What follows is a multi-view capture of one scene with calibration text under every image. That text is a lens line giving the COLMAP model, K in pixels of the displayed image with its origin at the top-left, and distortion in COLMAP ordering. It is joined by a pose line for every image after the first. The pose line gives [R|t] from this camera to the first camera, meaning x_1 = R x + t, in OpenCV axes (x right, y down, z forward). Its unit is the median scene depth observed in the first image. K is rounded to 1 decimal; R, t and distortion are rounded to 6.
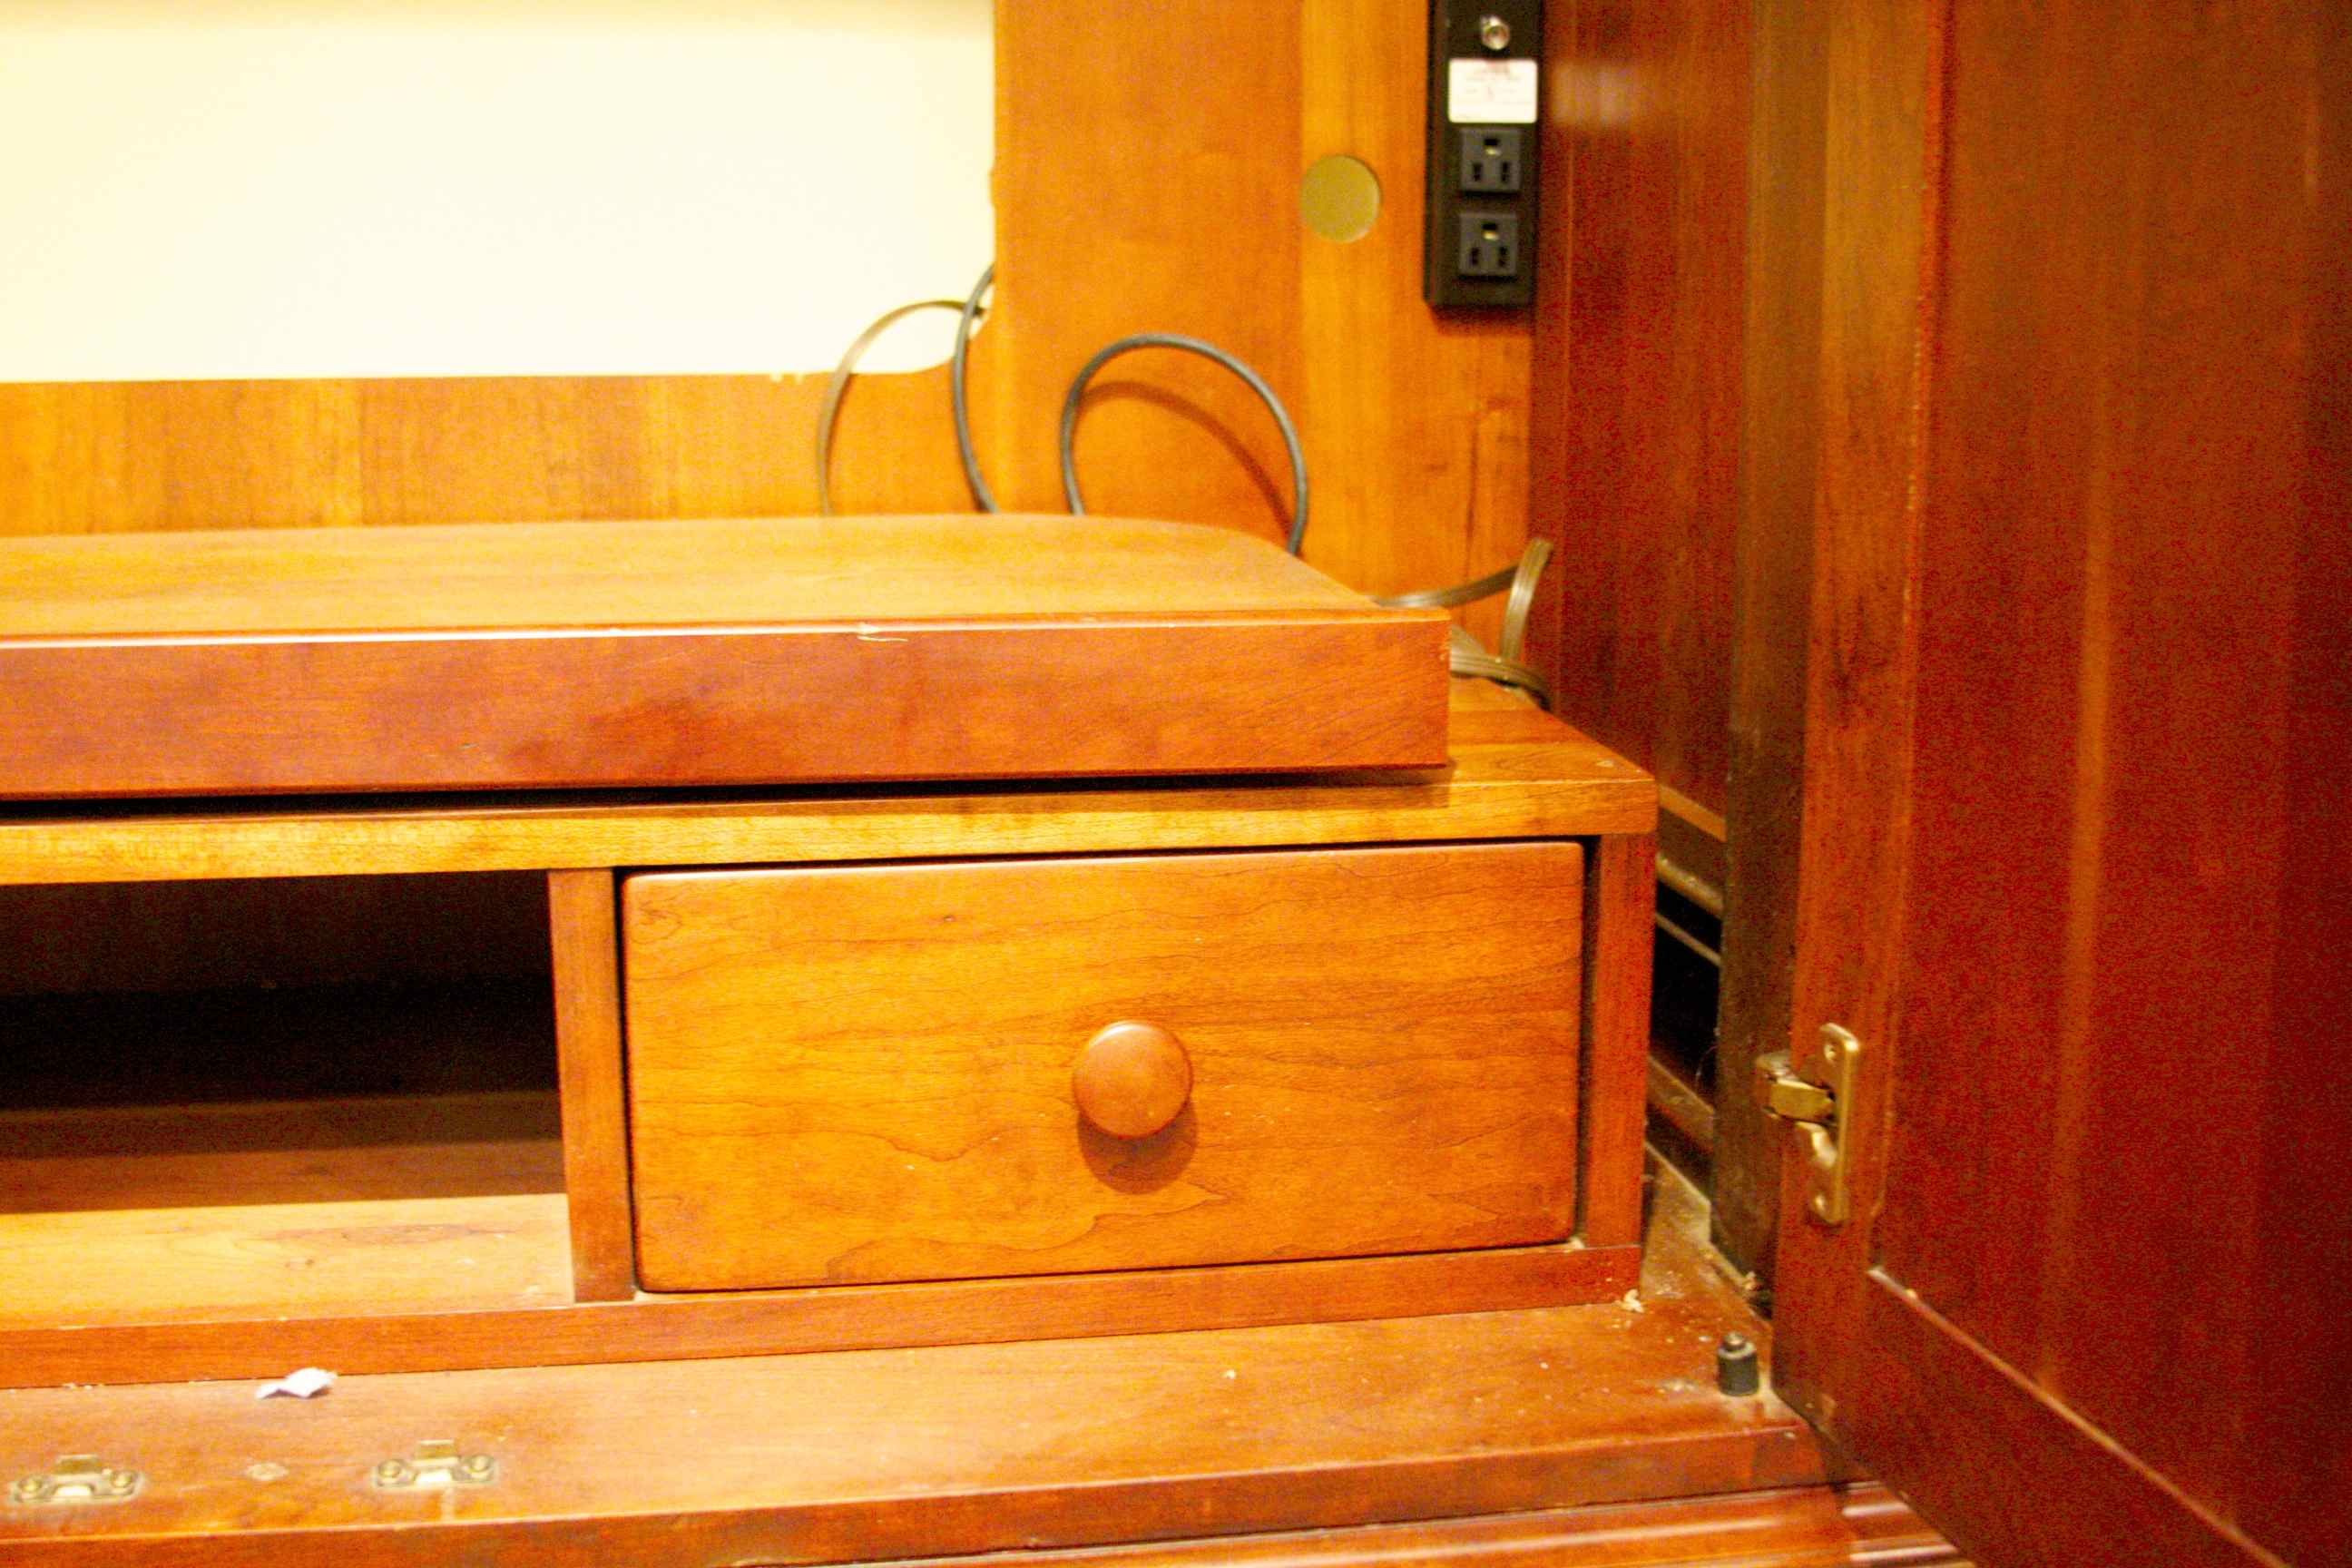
lens RADIAL K [[3195.4, 0, 1175.2], [0, 3195.4, 785.9], [0, 0, 1]] dist [-0.136663, 0.000000]
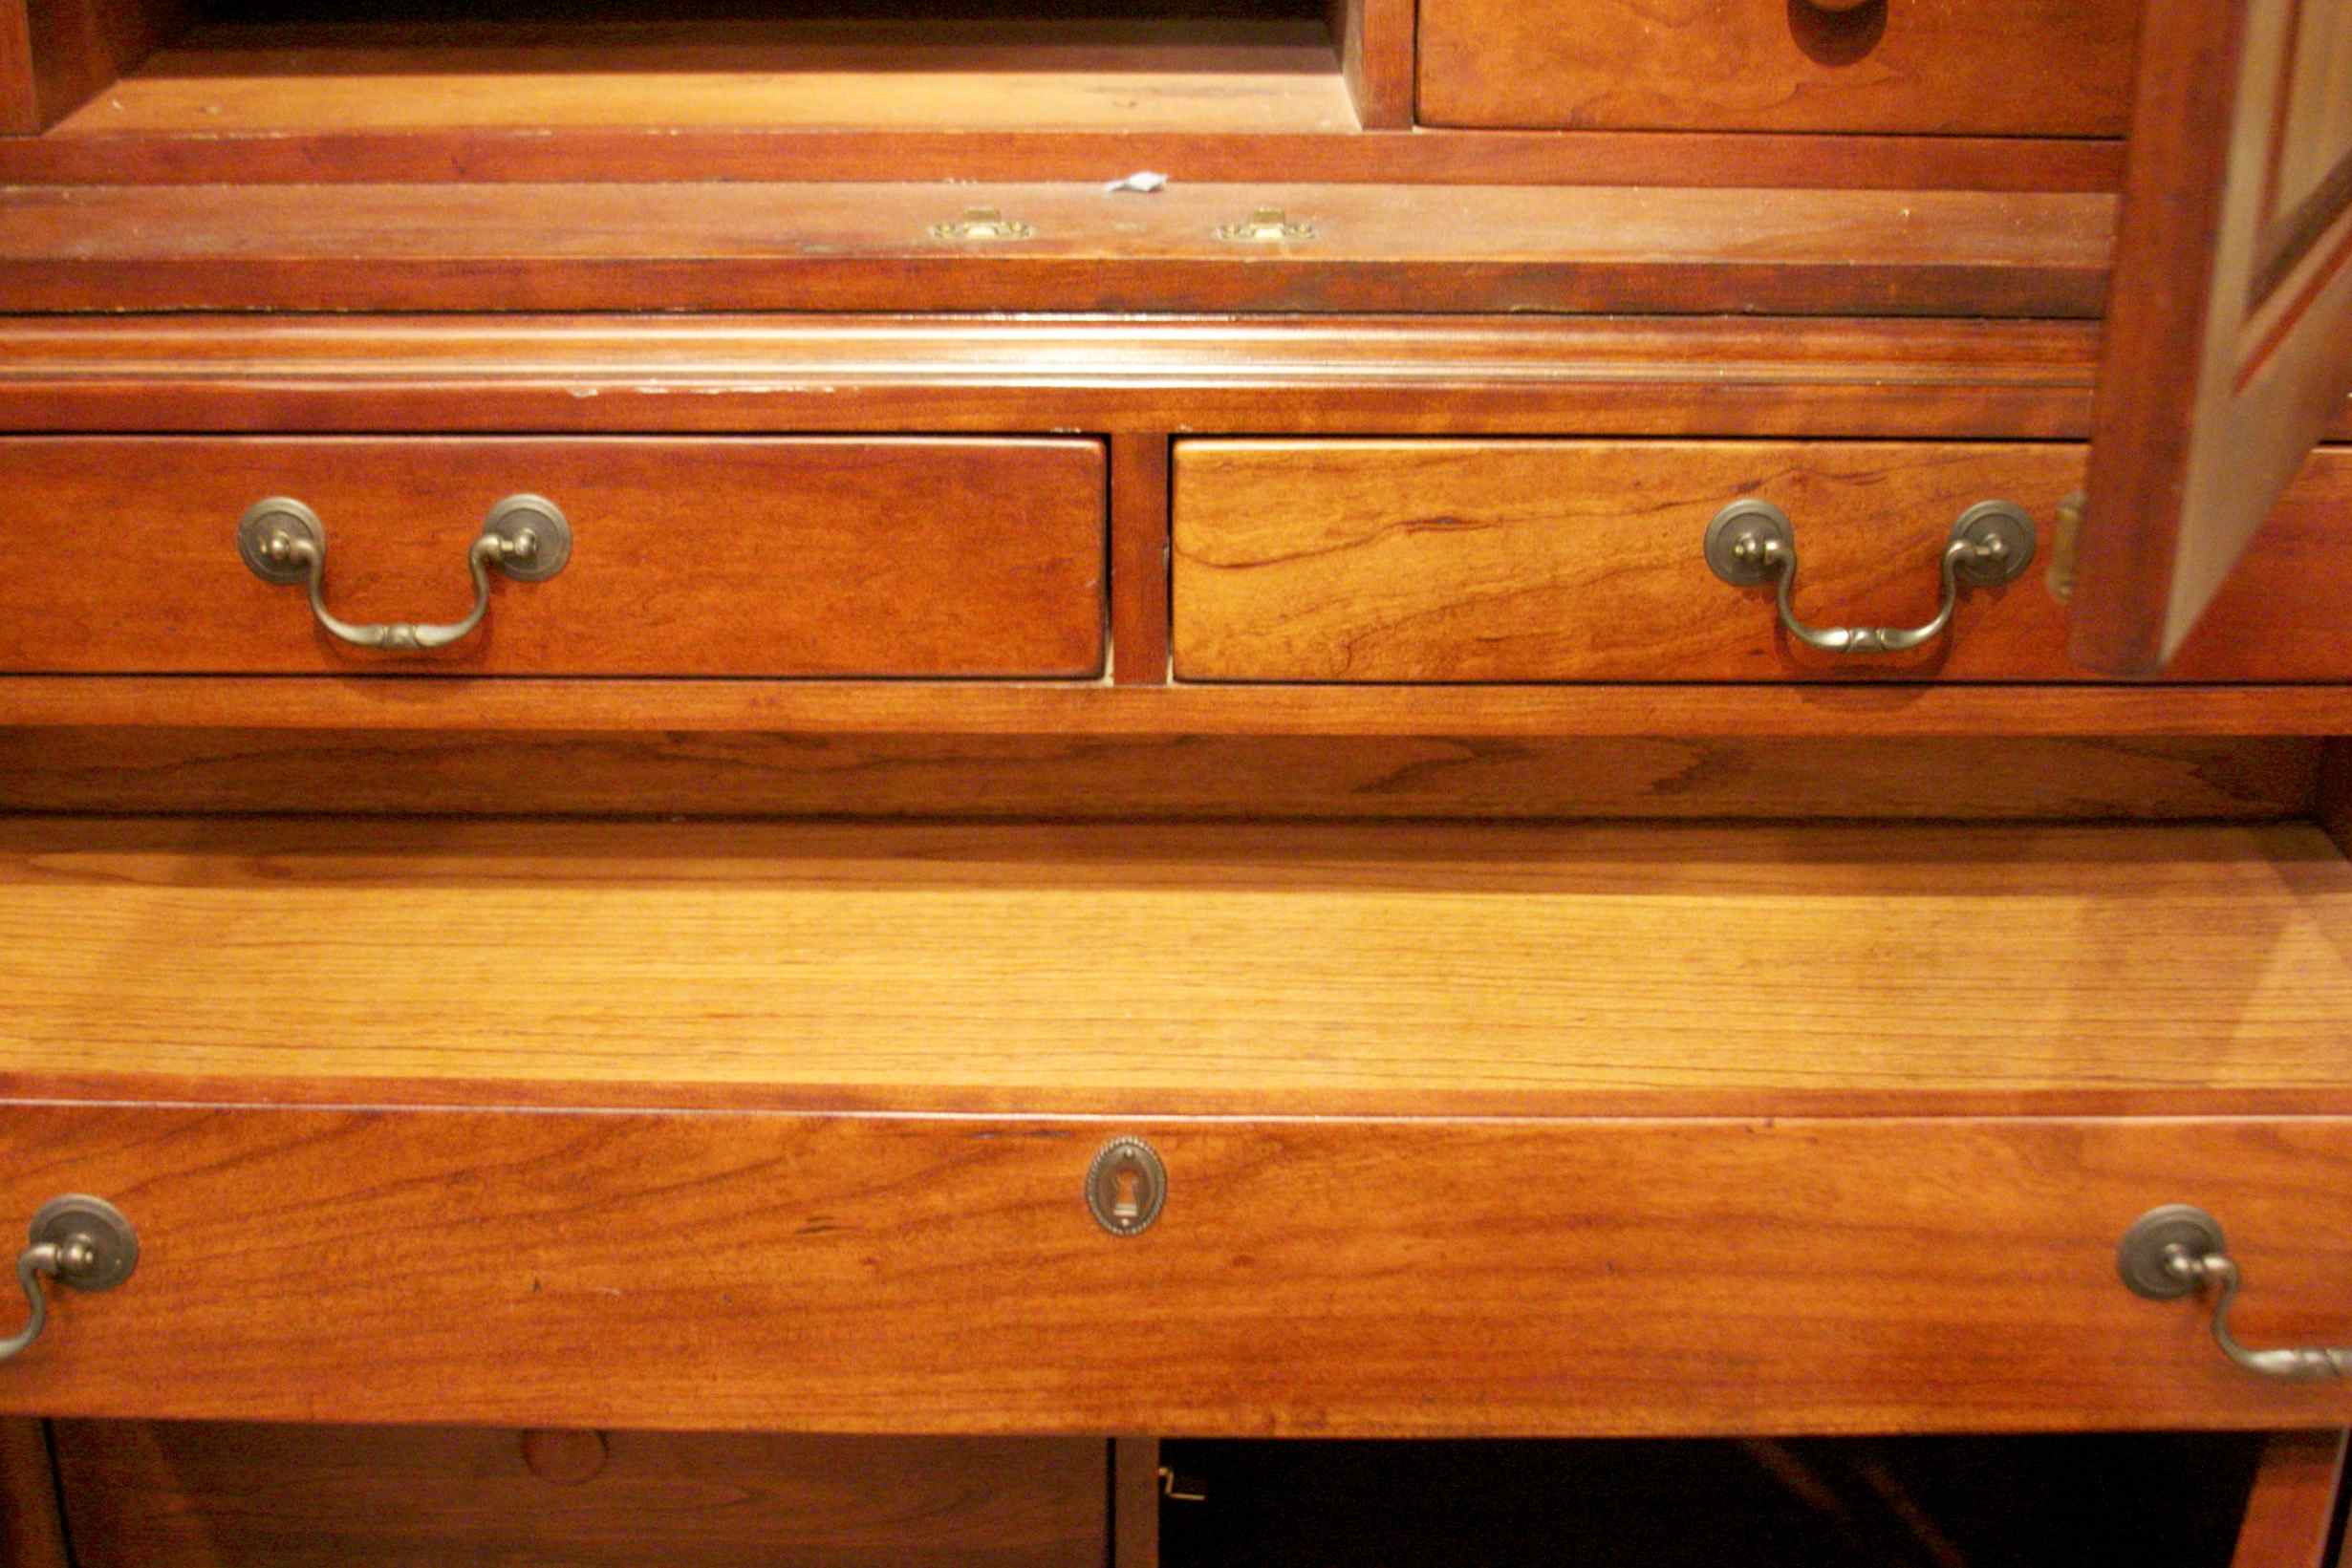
lens RADIAL K [[3195.0, 0, 1180.6], [0, 3195.0, 783.9], [0, 0, 1]] dist [-0.136663, 0.000000]
pose [[0.987379, 0.071441, -0.141344, -0.068425], [-0.036497, 0.971097, 0.235878, 0.121864], [0.154110, -0.227742, 0.961449, -0.240260]]
